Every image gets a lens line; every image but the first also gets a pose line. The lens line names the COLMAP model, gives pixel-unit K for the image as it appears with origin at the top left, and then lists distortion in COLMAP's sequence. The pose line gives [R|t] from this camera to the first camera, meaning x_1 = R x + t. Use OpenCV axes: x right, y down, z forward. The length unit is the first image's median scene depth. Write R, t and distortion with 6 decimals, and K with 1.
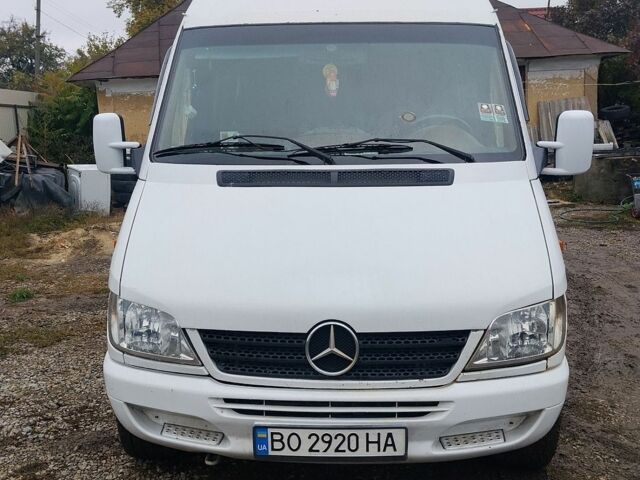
lens RADIAL K [[758.6, 0, 306.8], [0, 758.6, 239.6], [0, 0, 1]] dist [0.117275, -0.305702]
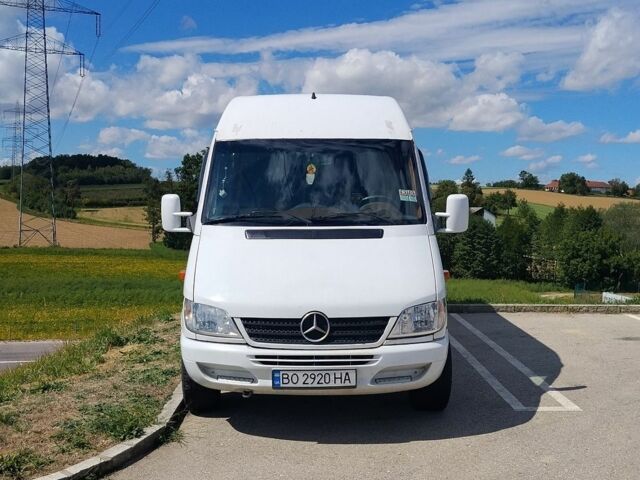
lens RADIAL K [[758.6, 0, 306.8], [0, 758.6, 239.6], [0, 0, 1]] dist [0.117275, -0.305702]
pose [[0.998865, -0.000782, 0.047618, -0.072763], [0.004365, 0.997160, -0.075192, 0.069718], [-0.047423, 0.075314, 0.996032, -0.818396]]
